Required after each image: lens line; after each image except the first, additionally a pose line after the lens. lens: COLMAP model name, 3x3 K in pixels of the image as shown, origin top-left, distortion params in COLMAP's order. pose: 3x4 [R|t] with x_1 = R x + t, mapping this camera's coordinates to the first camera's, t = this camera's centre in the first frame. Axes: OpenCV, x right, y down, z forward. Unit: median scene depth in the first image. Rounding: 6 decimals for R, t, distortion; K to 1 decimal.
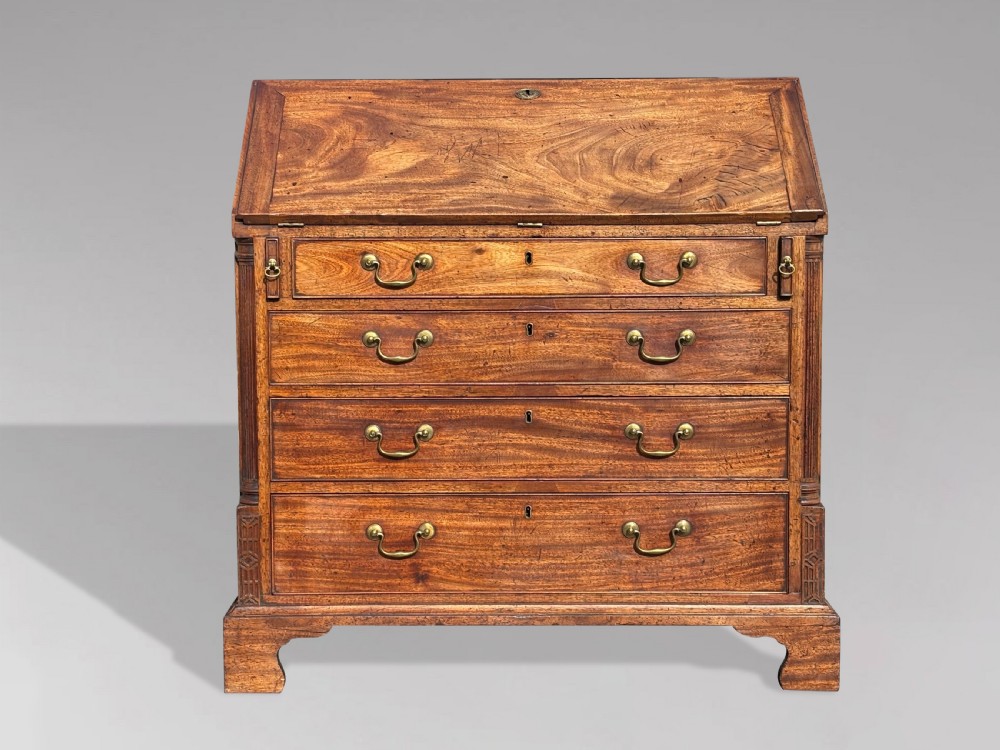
lens RADIAL K [[1679.6, 0, 500.0], [0, 1679.6, 375.0], [0, 0, 1]] dist [0.238396, -0.212485]
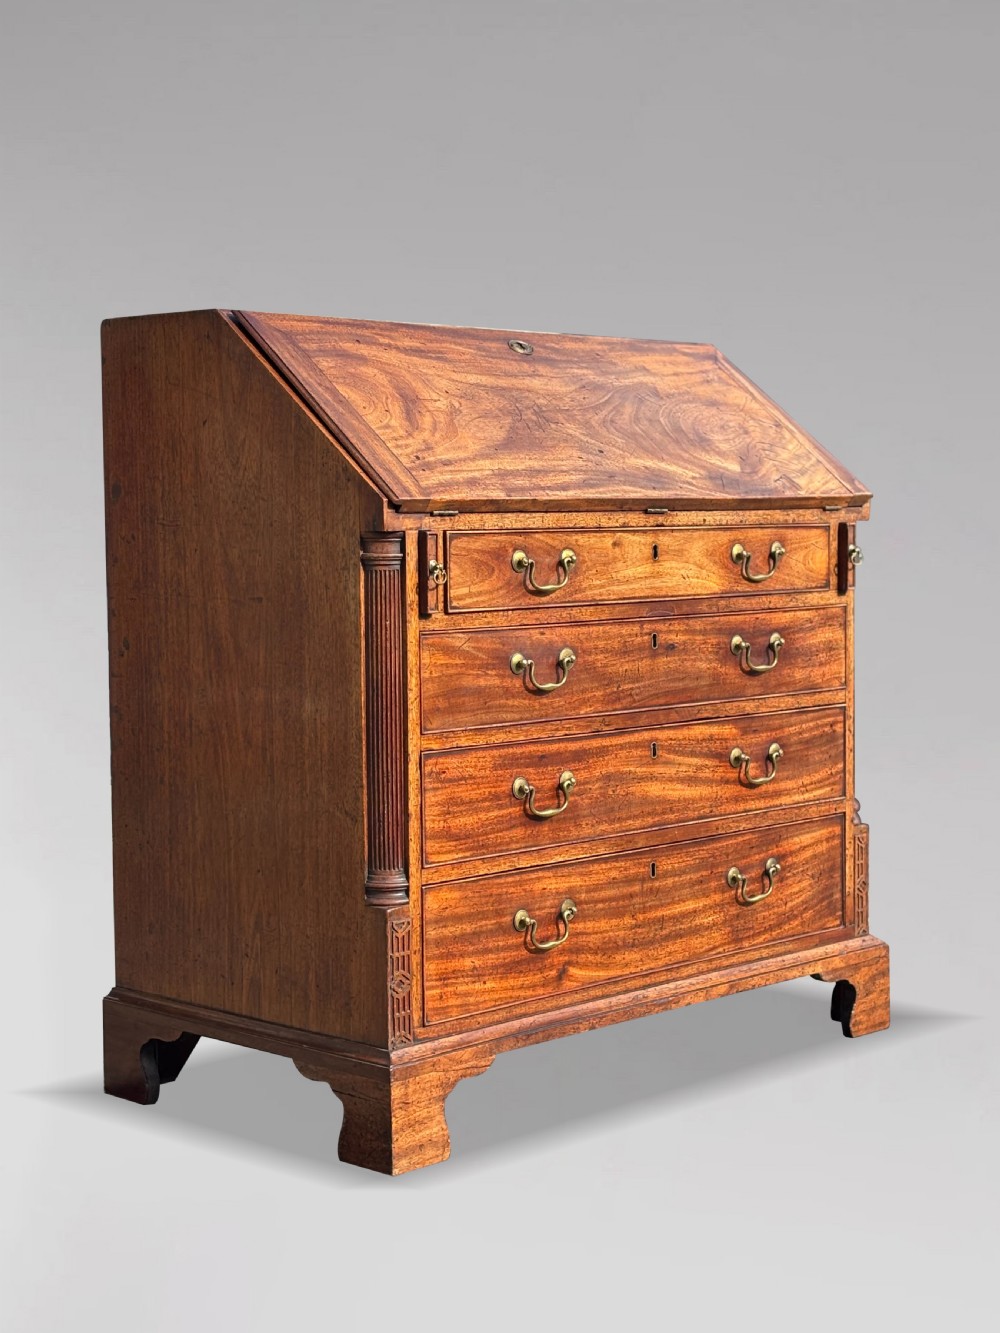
lens RADIAL K [[2238.9, 0, 500.0], [0, 2238.9, 666.5], [0, 0, 1]] dist [0.238396, -0.212485]
pose [[0.698000, -0.053367, 0.714106, -0.793841], [0.075671, 0.997133, 0.000553, -0.020992], [-0.712088, 0.053651, 0.700037, 0.302607]]
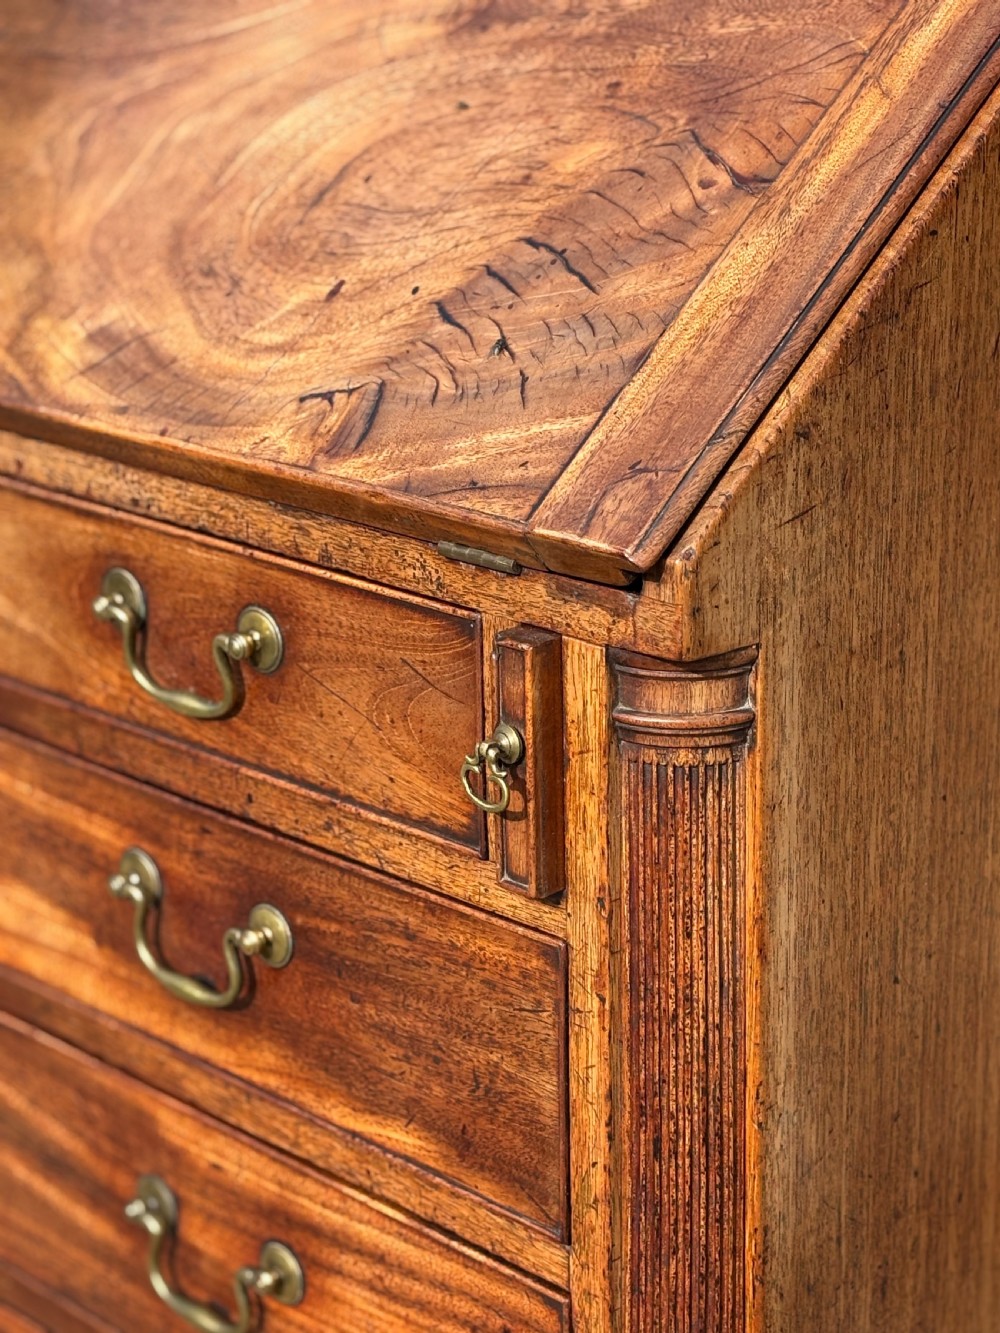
lens RADIAL K [[2830.9, 0, 491.4], [0, 2830.9, 713.0], [0, 0, 1]] dist [0.278383, -1.055988]
pose [[0.695290, 0.224312, -0.682829, 0.410709], [-0.056037, 0.964077, 0.259643, -0.163828], [0.716541, -0.142264, 0.682884, 0.737468]]
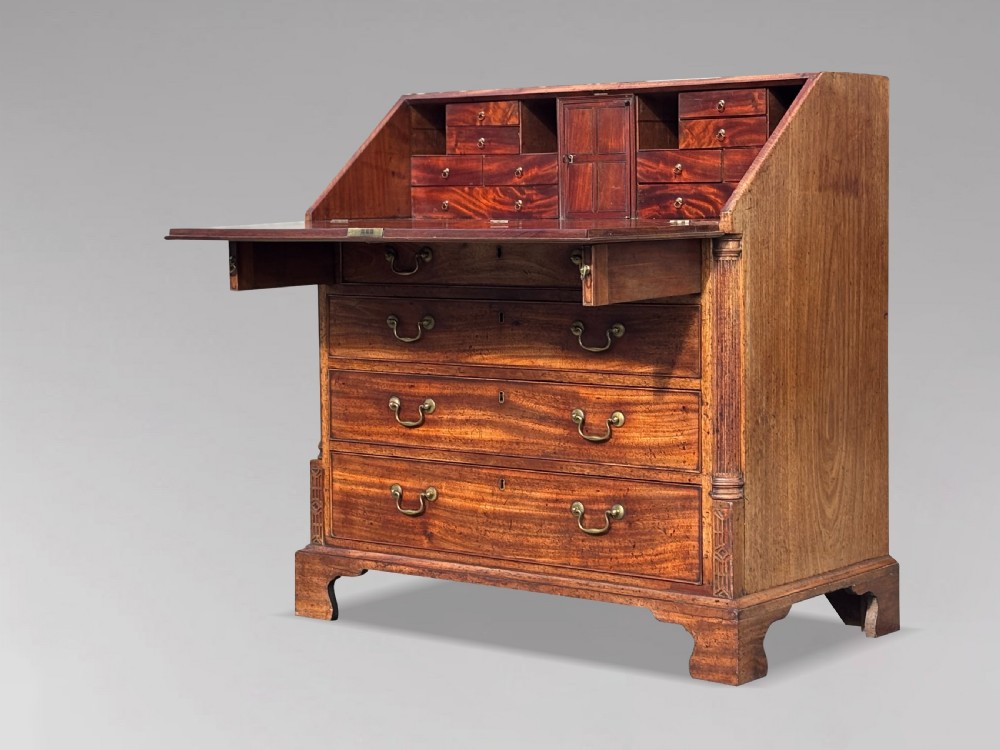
lens RADIAL K [[2124.4, 0, 500.0], [0, 2124.4, 375.0], [0, 0, 1]] dist [0.277447, 0.193158]
pose [[0.780673, 0.048701, -0.623039, 0.876814], [-0.053043, 0.998525, 0.011588, -0.005537], [0.622684, 0.024001, 0.782105, -0.082522]]
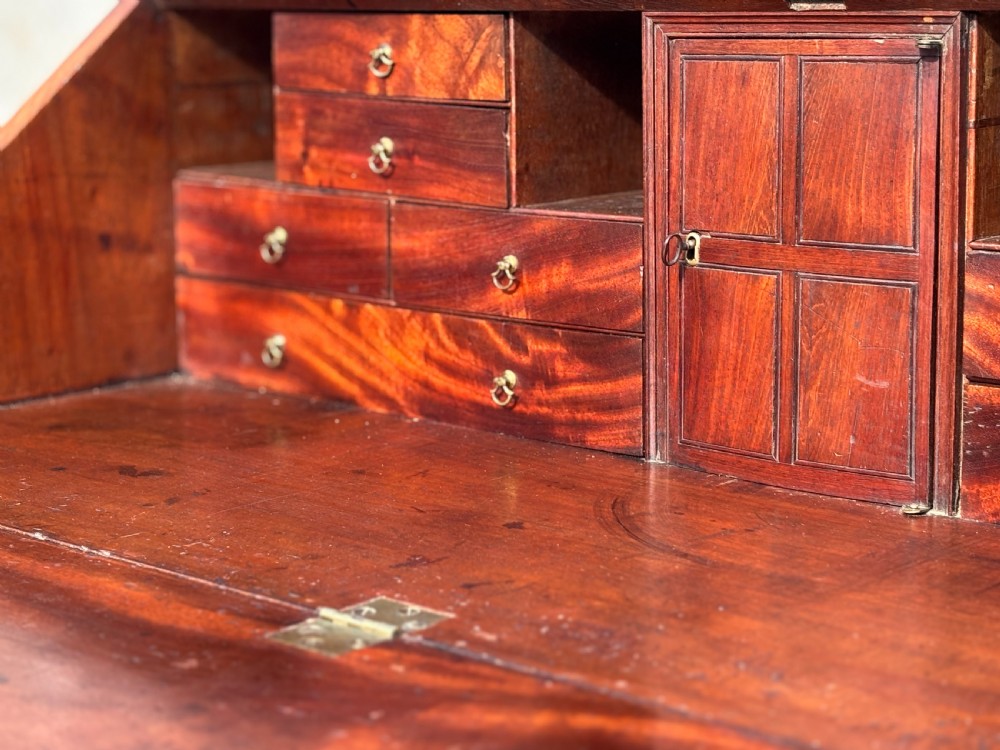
lens RADIAL K [[2123.7, 0, 518.6], [0, 2123.7, 373.6], [0, 0, 1]] dist [0.278383, -1.055988]
pose [[0.748179, 0.120115, -0.652534, 0.226537], [-0.060309, 0.991717, 0.113401, -0.158725], [0.660750, -0.045491, 0.749226, 0.777944]]
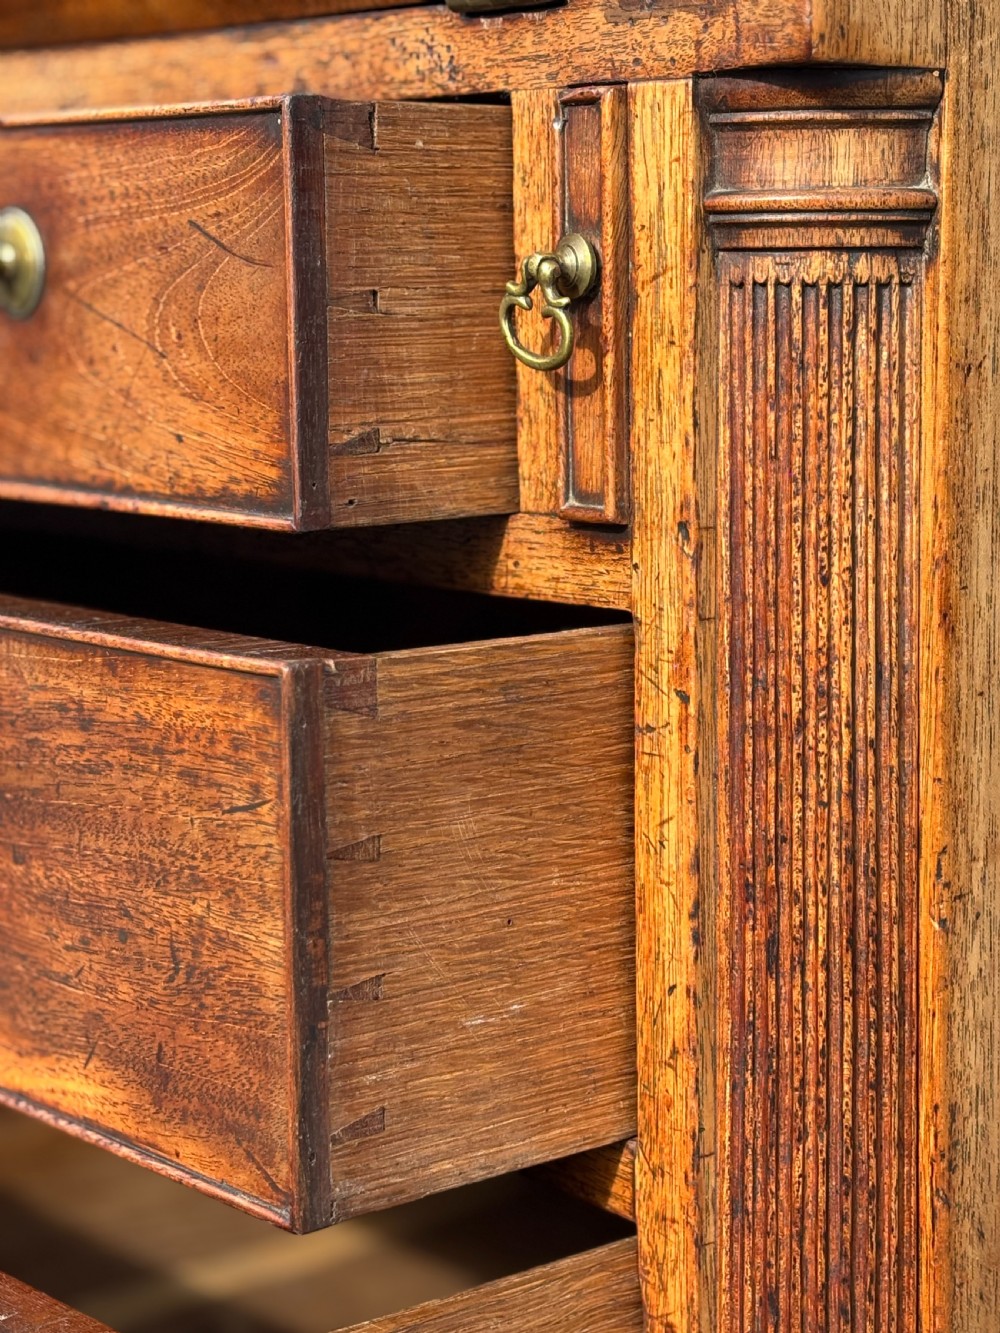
lens RADIAL K [[2853.8, 0, 503.3], [0, 2853.8, 692.4], [0, 0, 1]] dist [0.272868, -1.181919]
pose [[0.622412, 0.119503, -0.773513, 0.345774], [-0.067292, 0.992786, 0.099232, -0.055433], [0.779791, -0.009712, 0.625964, 0.839153]]
